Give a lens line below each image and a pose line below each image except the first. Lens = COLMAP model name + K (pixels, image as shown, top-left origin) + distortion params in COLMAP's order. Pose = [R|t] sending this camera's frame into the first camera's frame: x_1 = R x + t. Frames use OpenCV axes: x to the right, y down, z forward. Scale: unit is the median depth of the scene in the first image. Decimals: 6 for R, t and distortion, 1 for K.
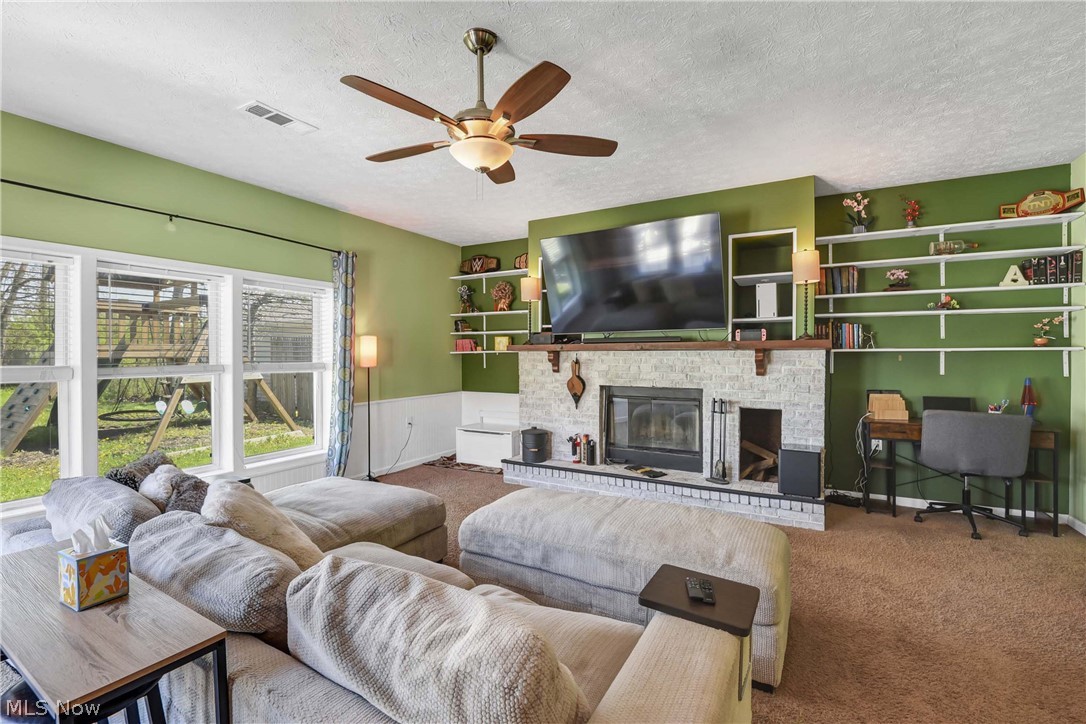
lens RADIAL K [[481.1, 0, 538.0], [0, 481.1, 358.6], [0, 0, 1]] dist [-0.007997, -0.003952]
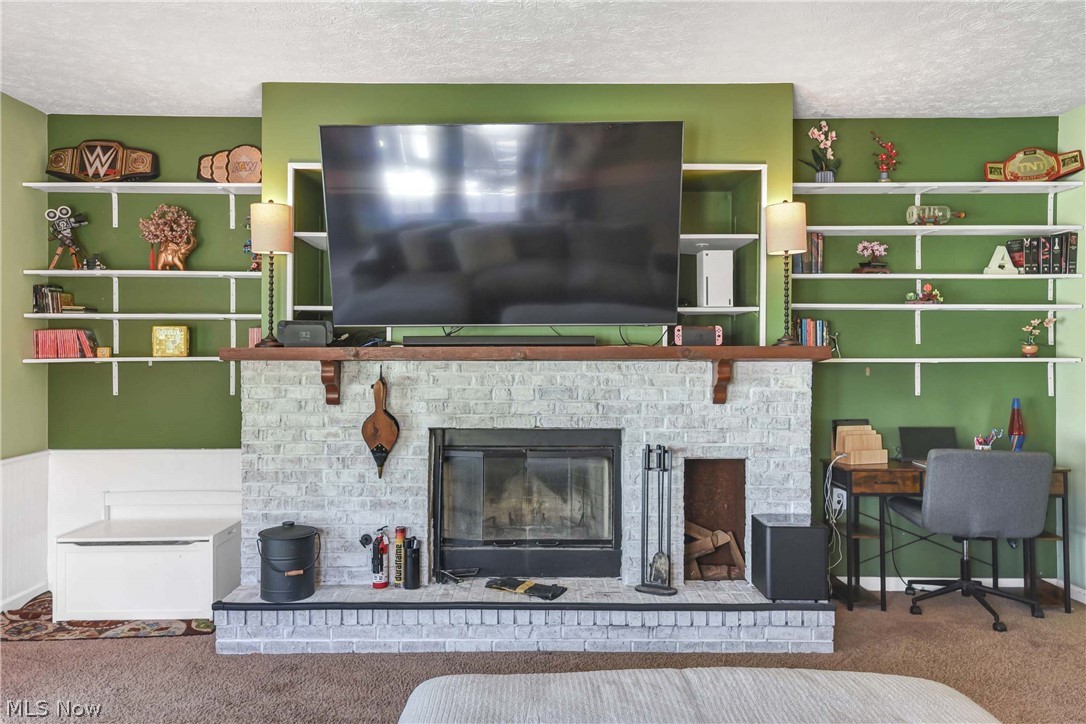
lens RADIAL K [[822.3, 0, 526.7], [0, 822.3, 350.3], [0, 0, 1]] dist [0.040746, 0.002796]
pose [[0.867946, 0.002973, 0.496650, -0.246190], [0.001829, 0.999956, -0.009182, -0.021495], [-0.496655, 0.008878, 0.867903, 0.216607]]
